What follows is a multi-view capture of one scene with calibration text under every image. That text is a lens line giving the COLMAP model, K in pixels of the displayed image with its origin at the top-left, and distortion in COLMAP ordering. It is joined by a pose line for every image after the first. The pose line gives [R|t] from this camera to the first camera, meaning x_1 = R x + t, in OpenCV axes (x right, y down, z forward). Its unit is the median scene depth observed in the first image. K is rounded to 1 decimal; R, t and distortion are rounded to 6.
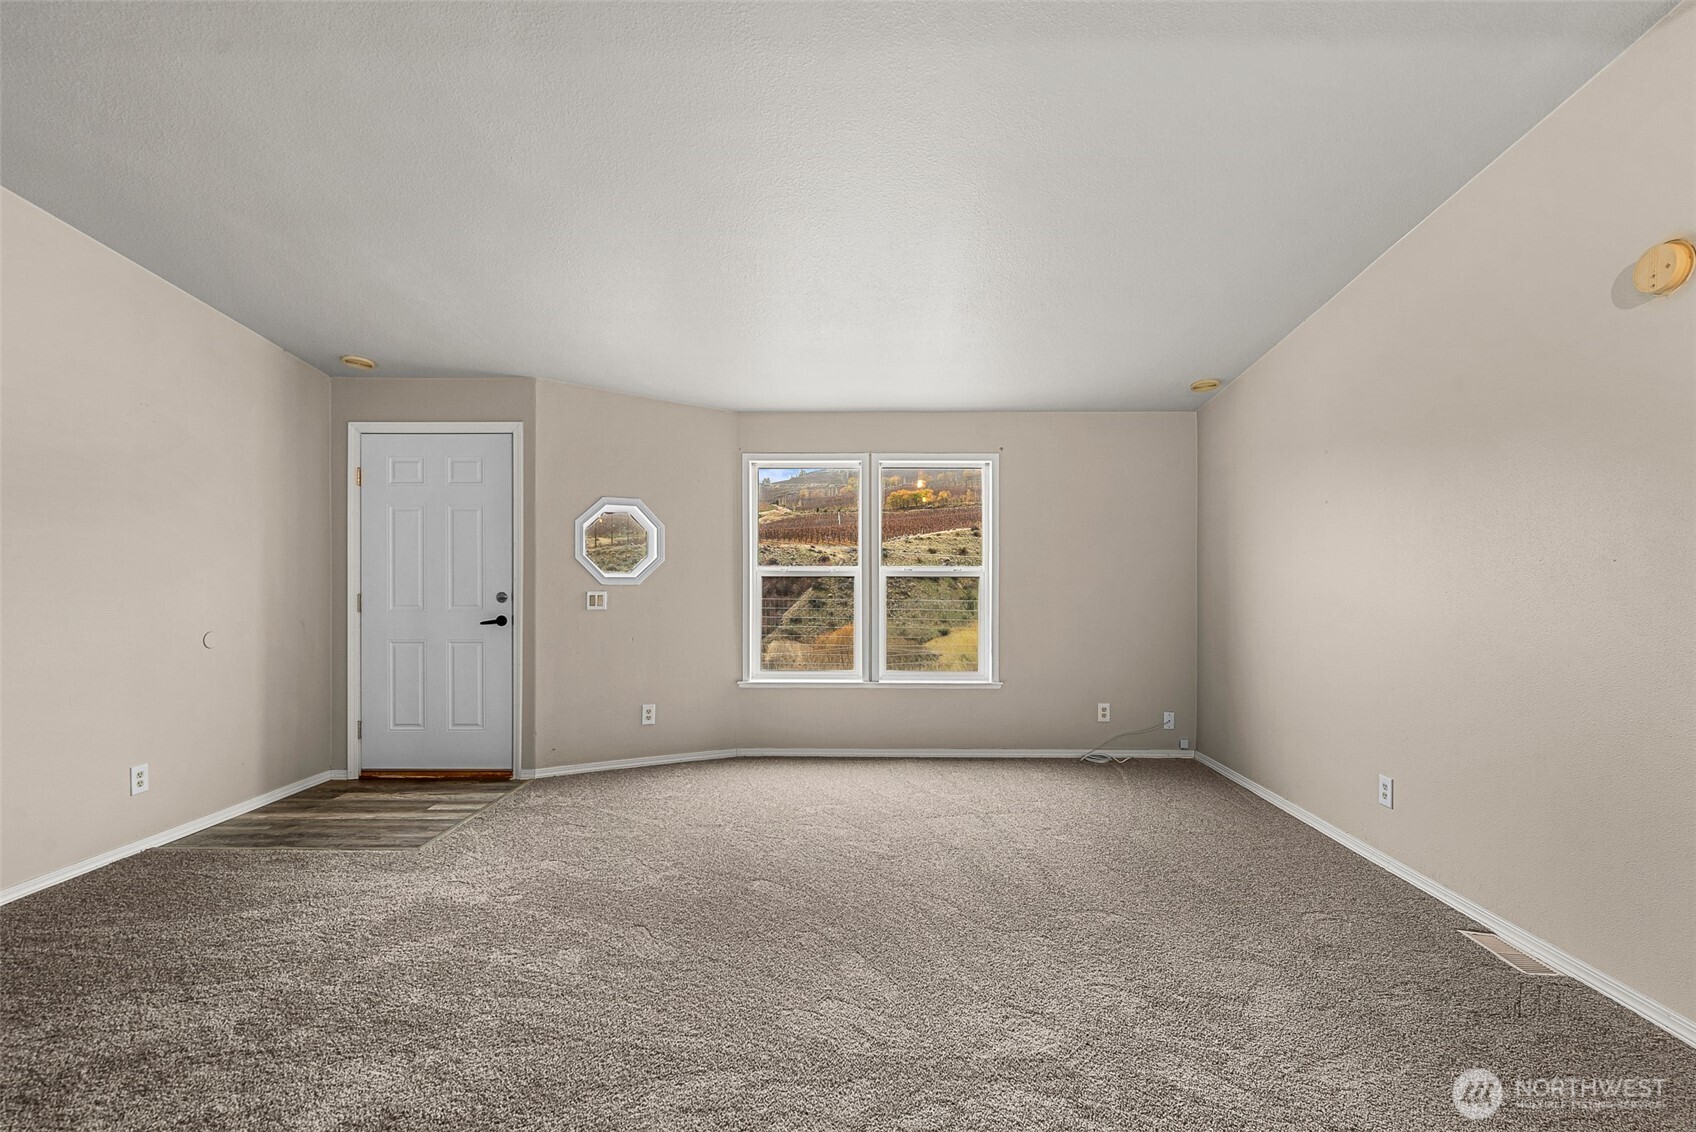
lens RADIAL K [[766.7, 0, 859.0], [0, 766.7, 569.0], [0, 0, 1]] dist [-0.003401, -0.000319]
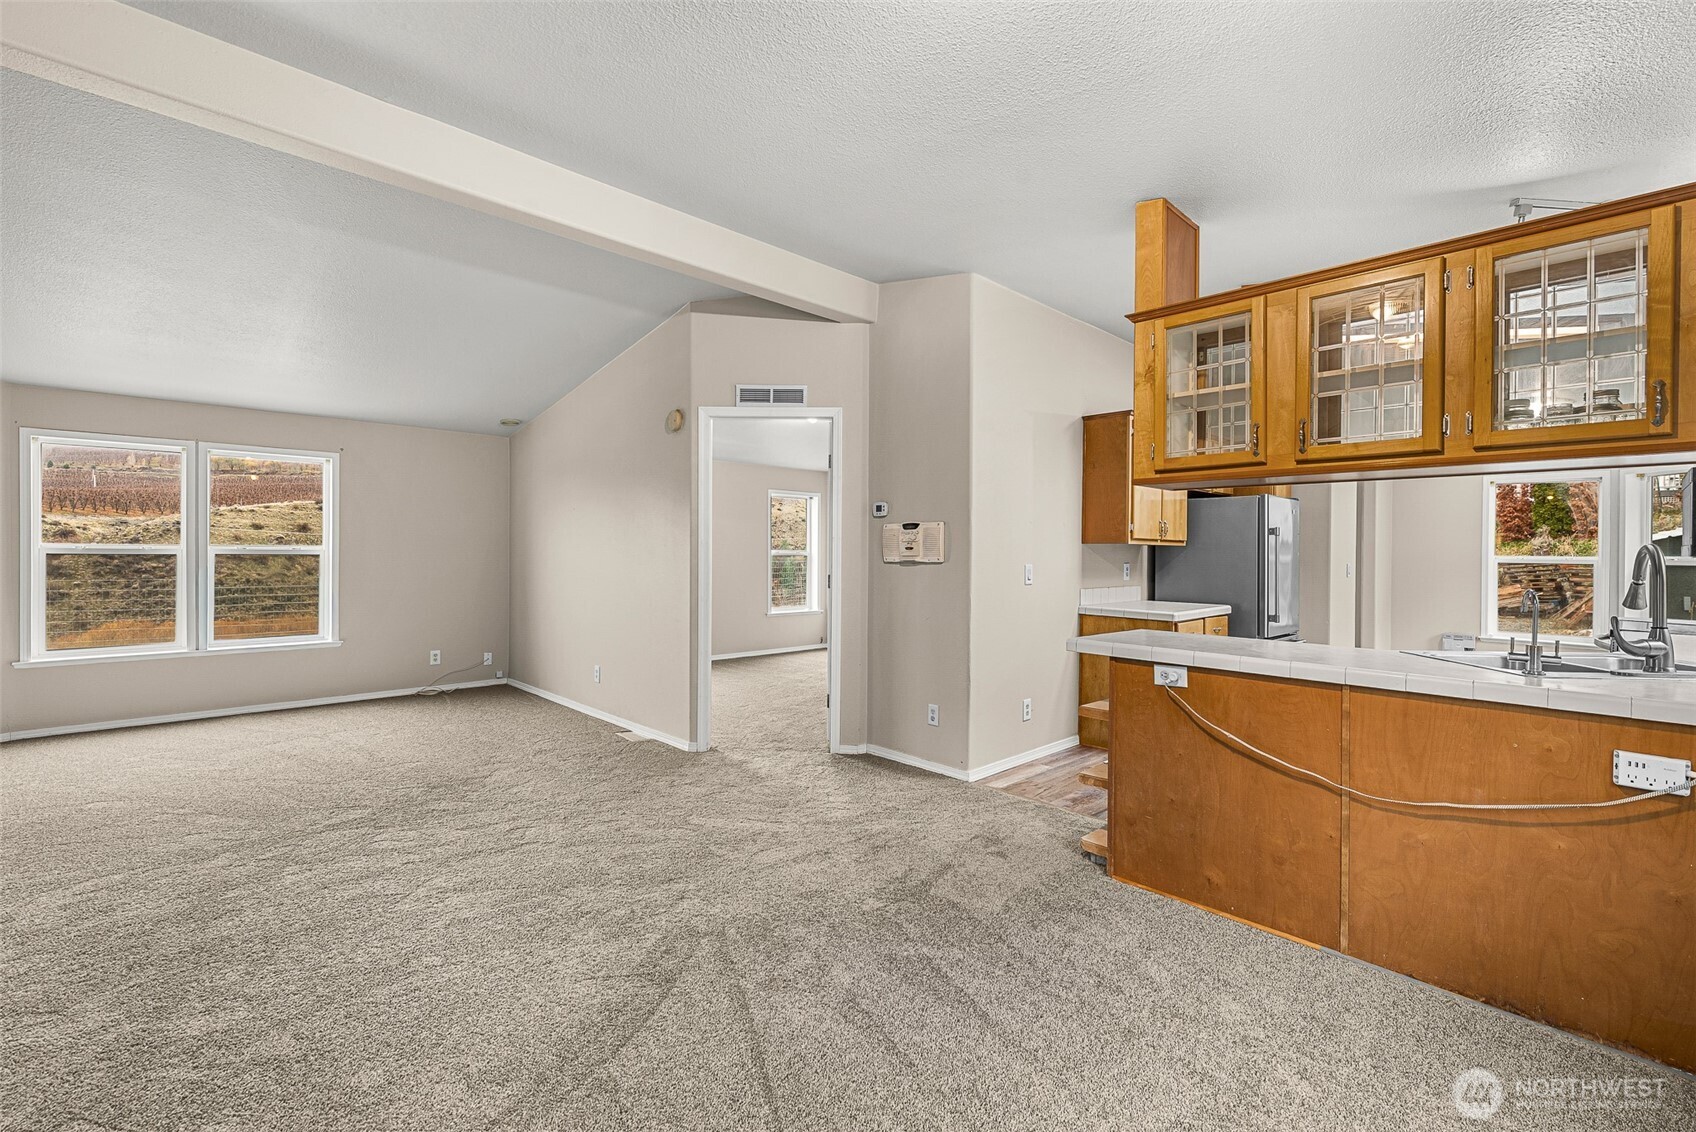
lens RADIAL K [[732.7, 0, 855.6], [0, 732.7, 557.0], [0, 0, 1]] dist [0.002171, -0.001312]
pose [[0.710799, -0.000683, 0.703395, -0.052535], [-0.005991, 0.999957, 0.007025, 0.001406], [-0.703370, -0.009207, 0.710764, -0.398923]]
